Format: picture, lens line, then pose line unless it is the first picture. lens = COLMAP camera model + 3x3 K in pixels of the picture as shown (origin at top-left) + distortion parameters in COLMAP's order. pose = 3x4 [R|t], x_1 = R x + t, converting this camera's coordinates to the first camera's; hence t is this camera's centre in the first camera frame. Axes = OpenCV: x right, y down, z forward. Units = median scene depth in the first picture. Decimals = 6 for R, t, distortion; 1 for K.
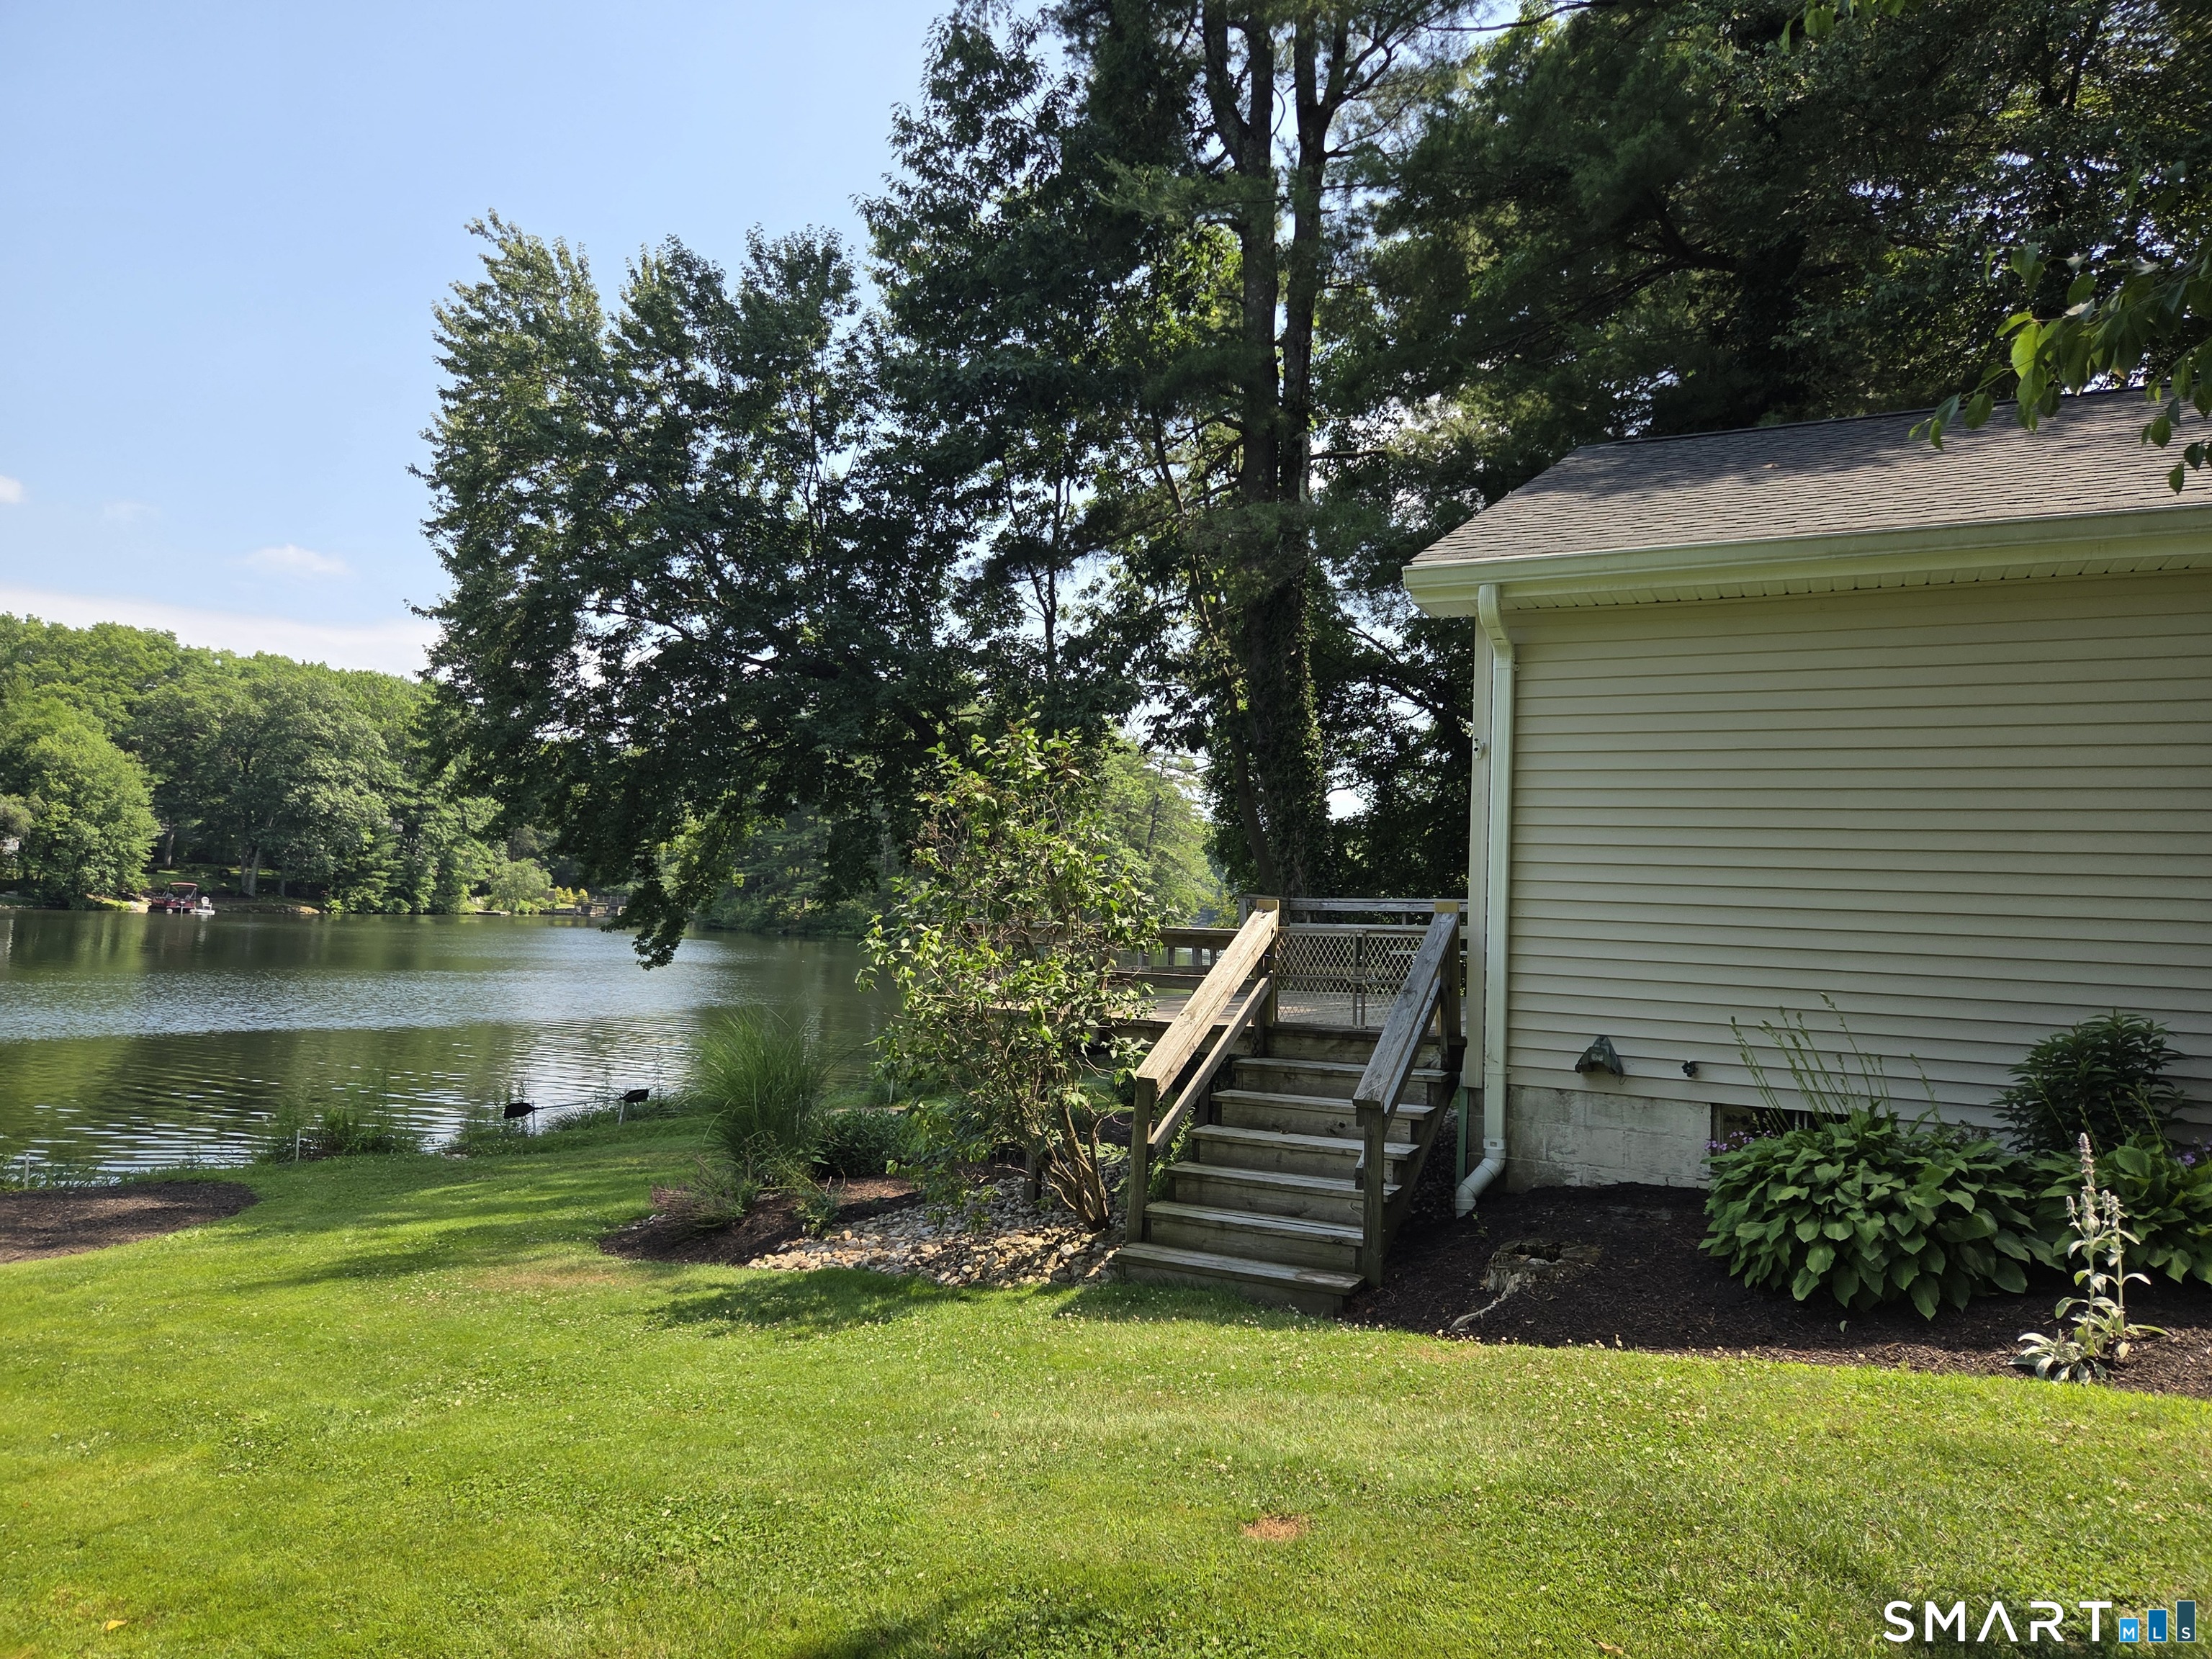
lens RADIAL K [[1500.7, 0, 1099.4], [0, 1500.7, 856.4], [0, 0, 1]] dist [0.076252, -0.059007]
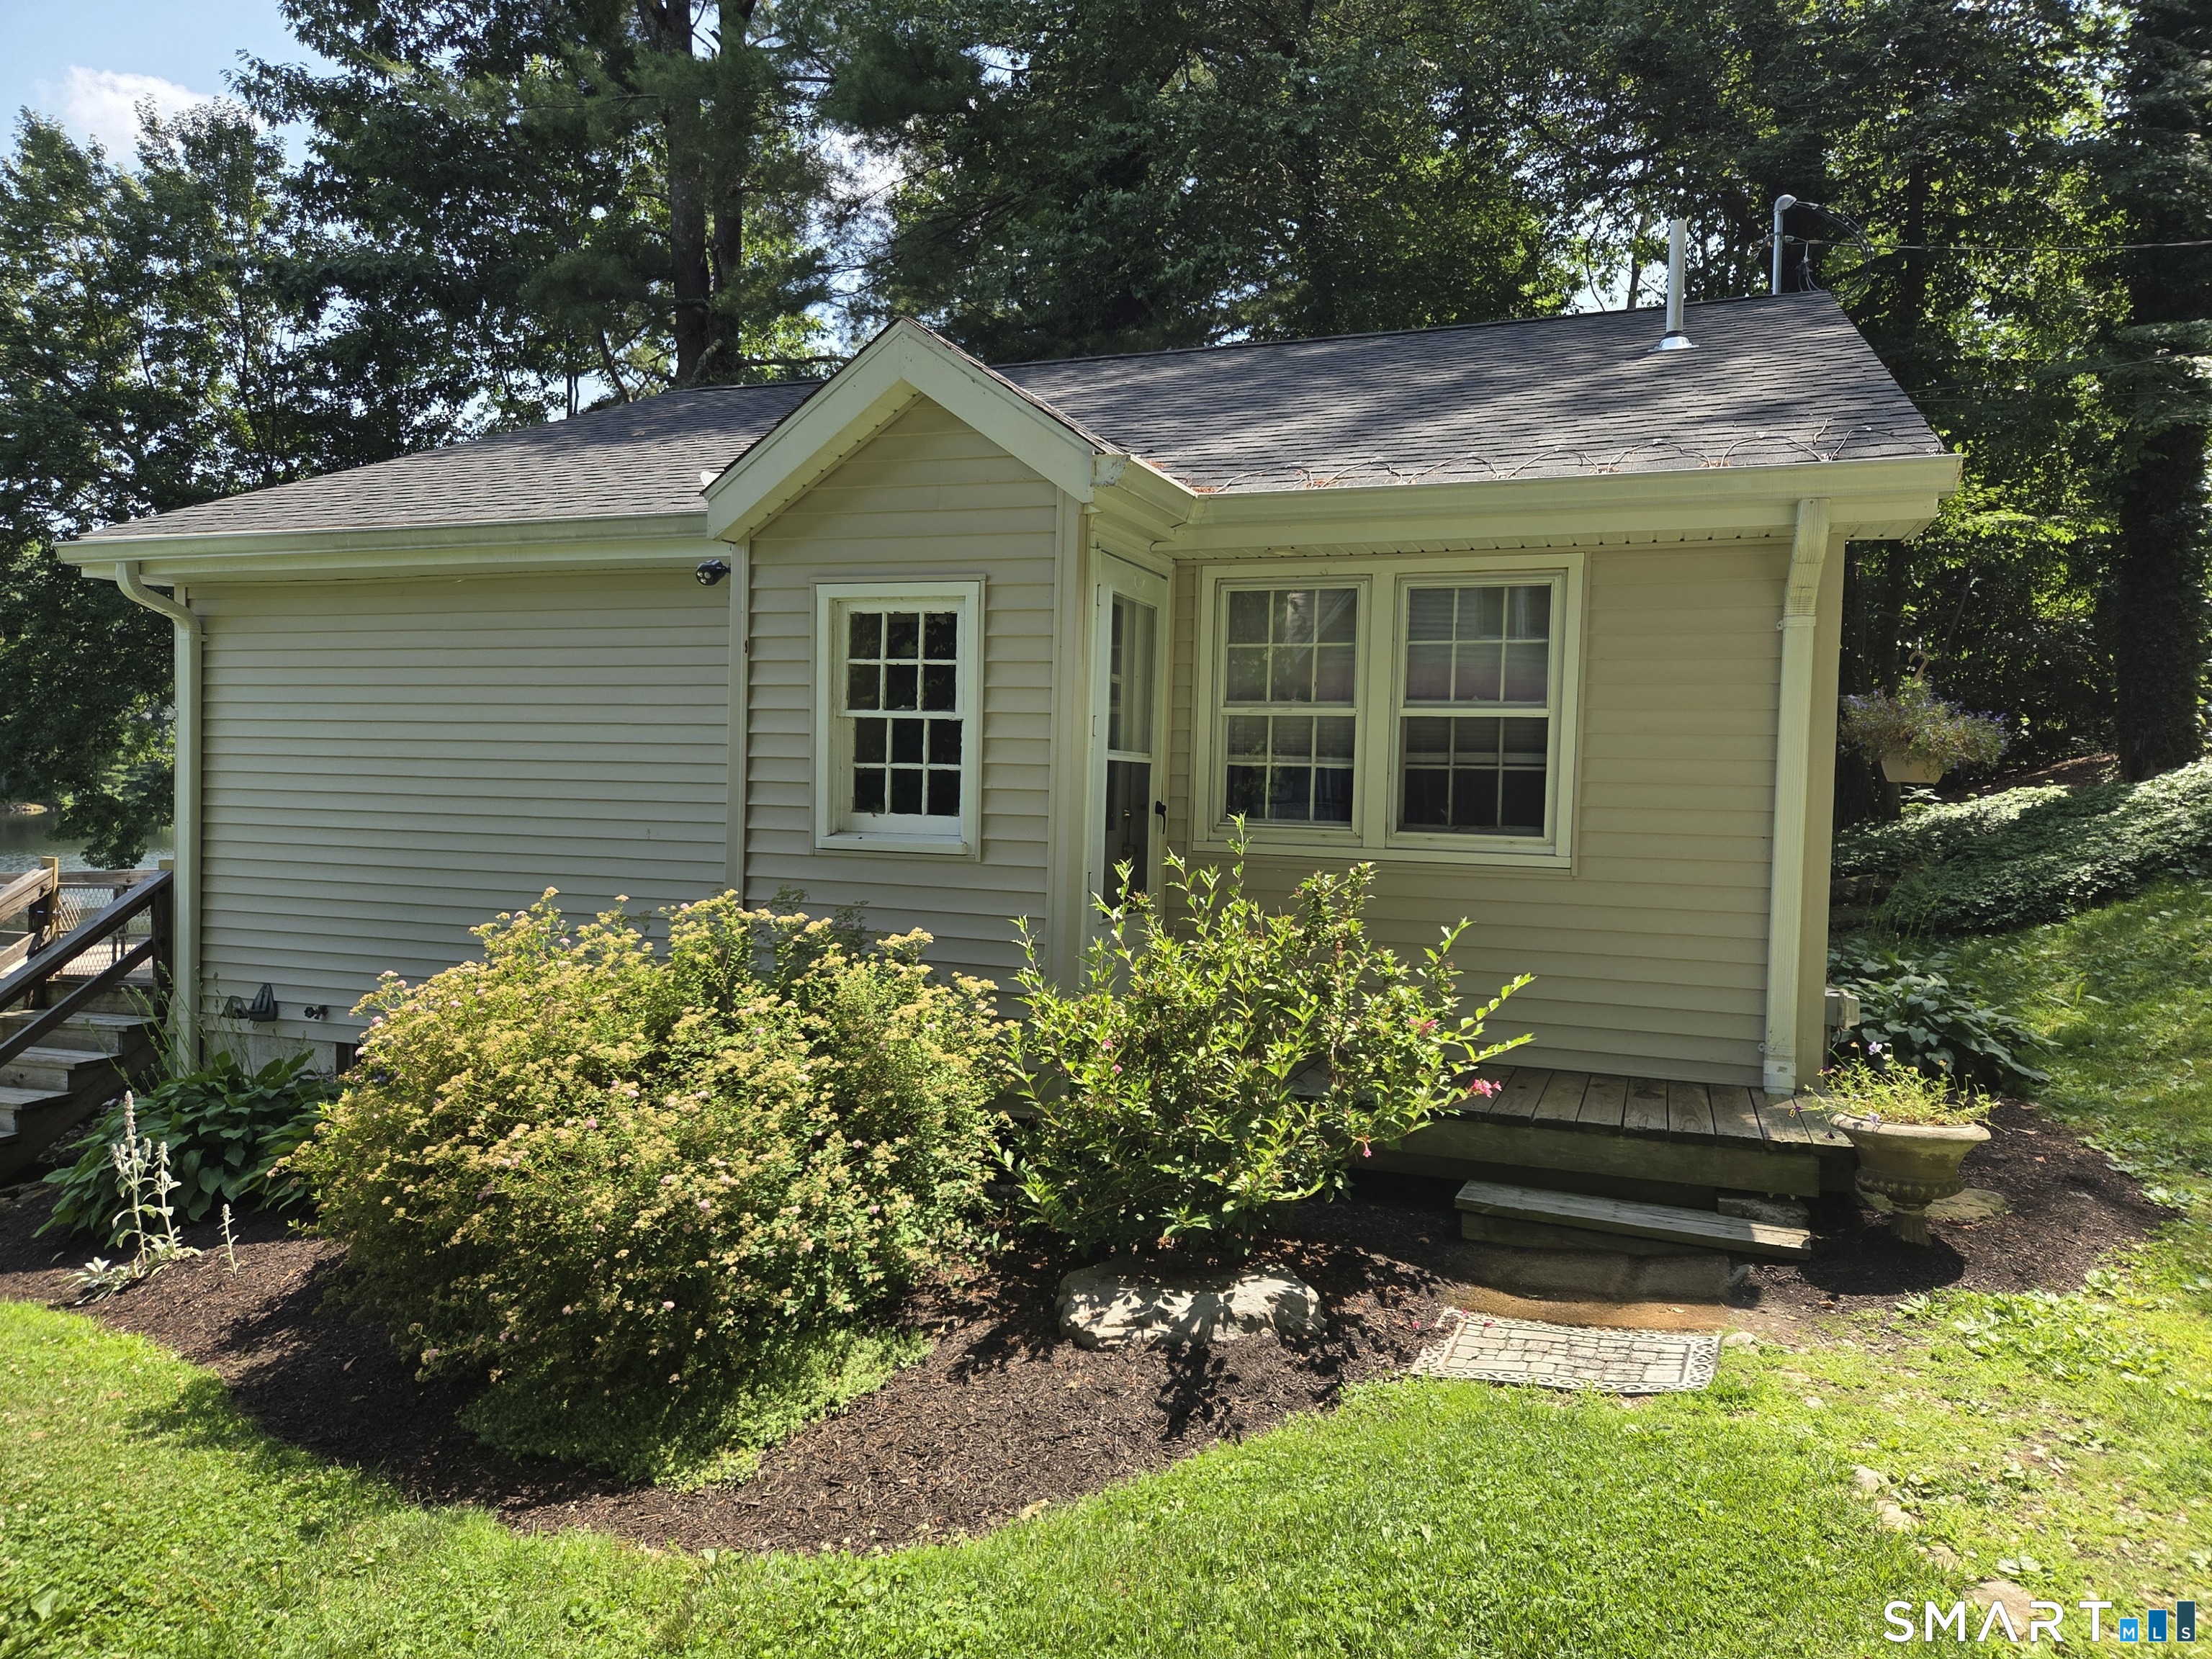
lens RADIAL K [[1500.7, 0, 1099.4], [0, 1500.7, 856.4], [0, 0, 1]] dist [0.076252, -0.059007]
pose [[0.992732, -0.022071, 0.118304, 1.339014], [0.012882, 0.996879, 0.077881, -0.083381], [-0.119653, -0.075791, 0.989919, -0.246836]]
